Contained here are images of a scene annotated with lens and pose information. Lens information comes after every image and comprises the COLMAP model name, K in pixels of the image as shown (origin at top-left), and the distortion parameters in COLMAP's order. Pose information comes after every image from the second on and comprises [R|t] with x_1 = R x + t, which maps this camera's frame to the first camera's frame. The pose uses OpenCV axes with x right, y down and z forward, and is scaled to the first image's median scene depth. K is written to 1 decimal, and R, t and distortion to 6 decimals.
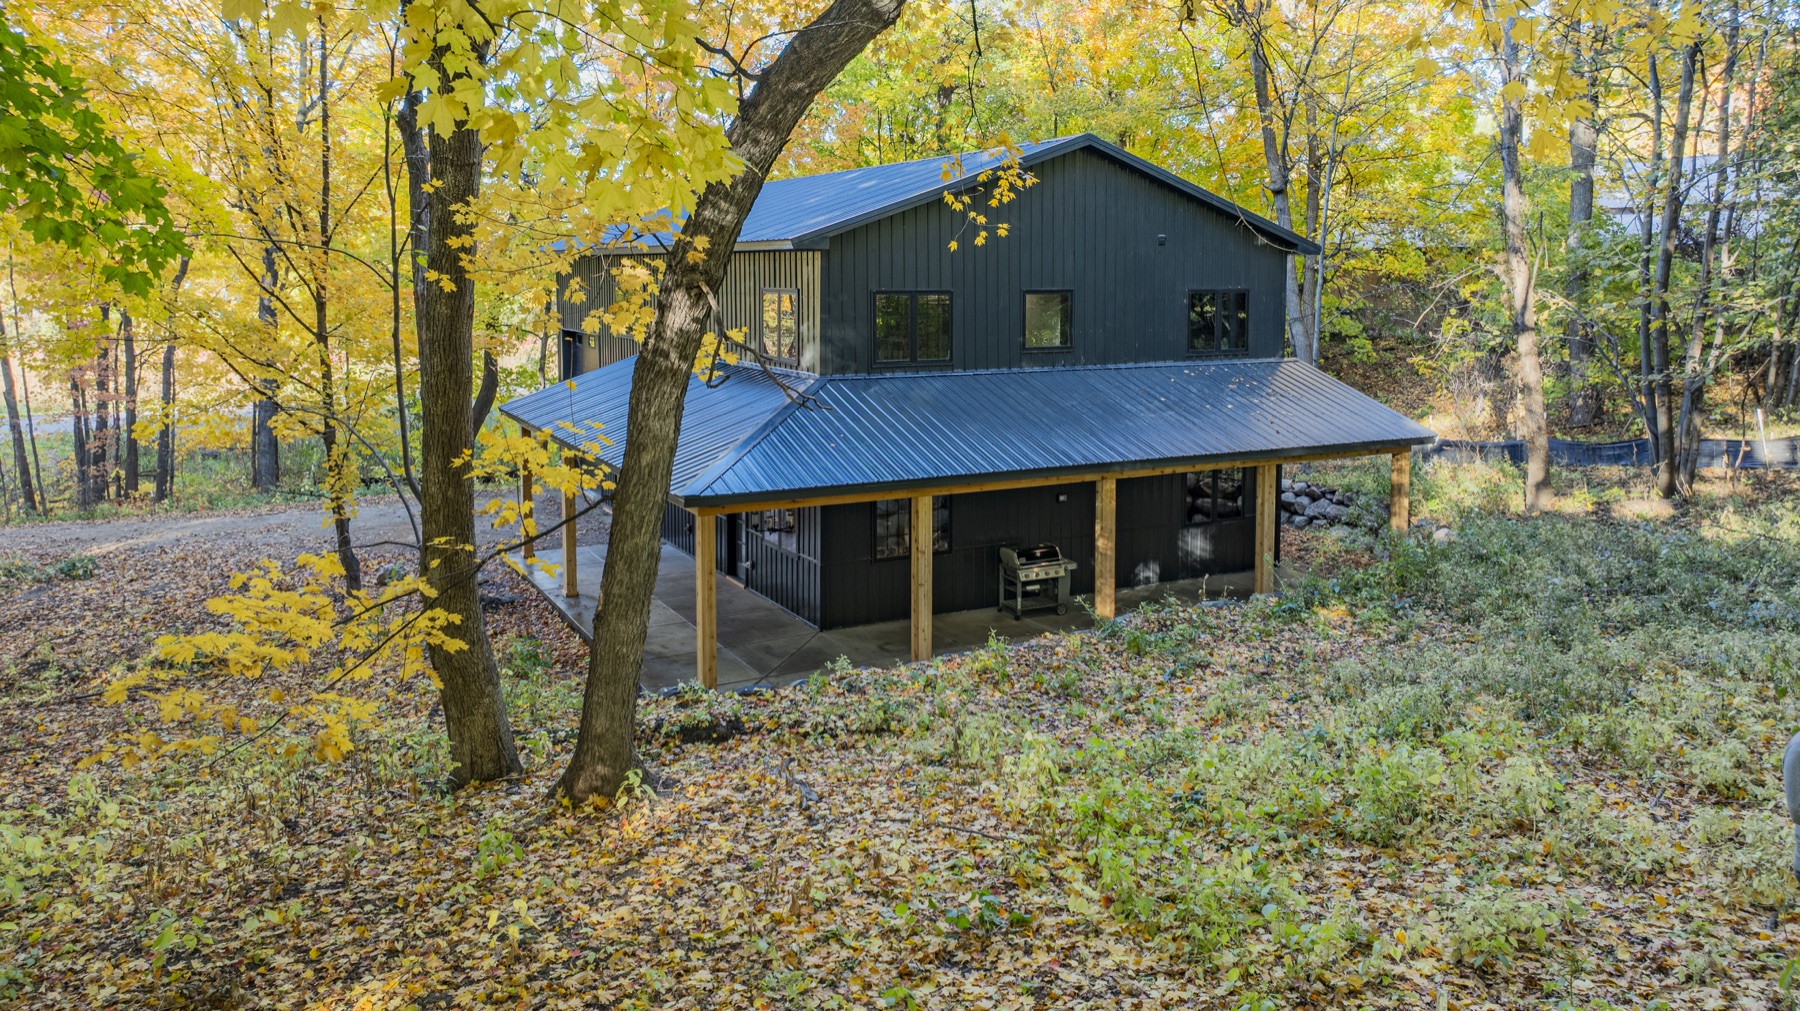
lens RADIAL K [[1270.5, 0, 900.0], [0, 1270.5, 505.5], [0, 0, 1]] dist [0.000007, 0.001330]
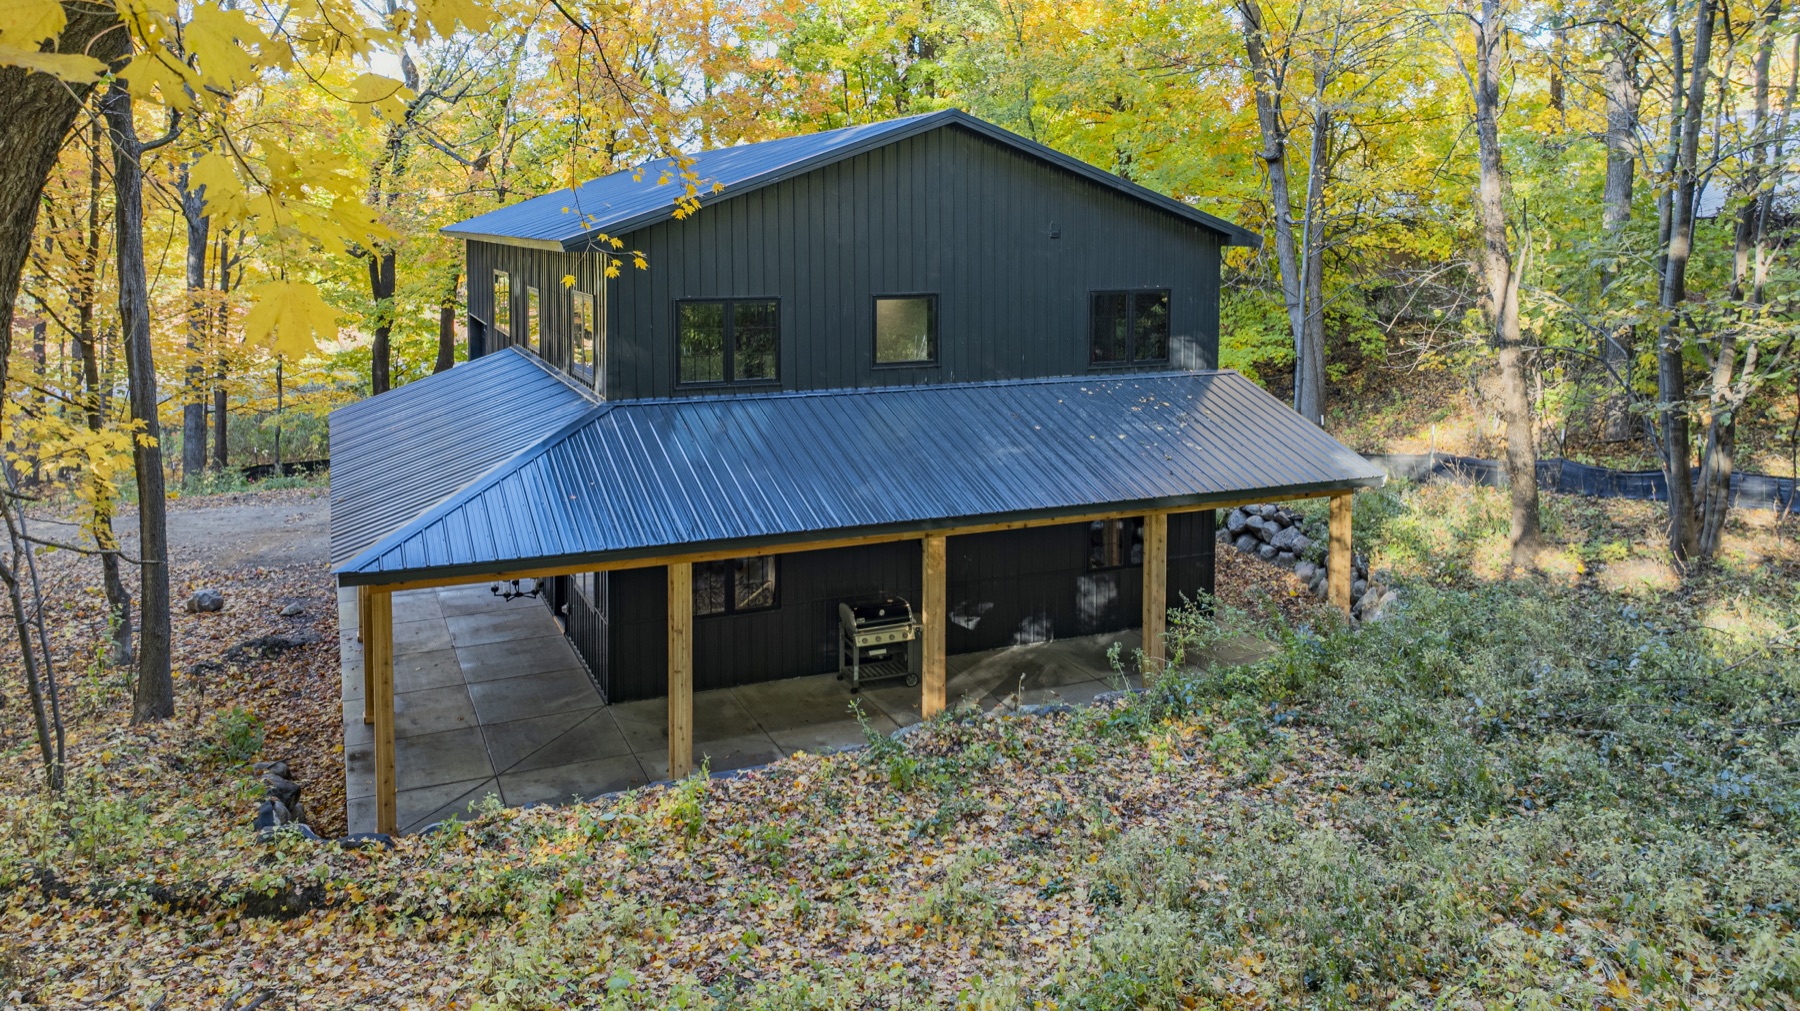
lens RADIAL K [[1298.5, 0, 851.5], [0, 1298.5, 427.4], [0, 0, 1]] dist [-0.008423, -0.001214]
pose [[0.995248, 0.013169, -0.096483, 0.202642], [-0.015743, 0.999539, -0.025960, -0.072703], [0.096097, 0.027355, 0.994996, 0.179766]]
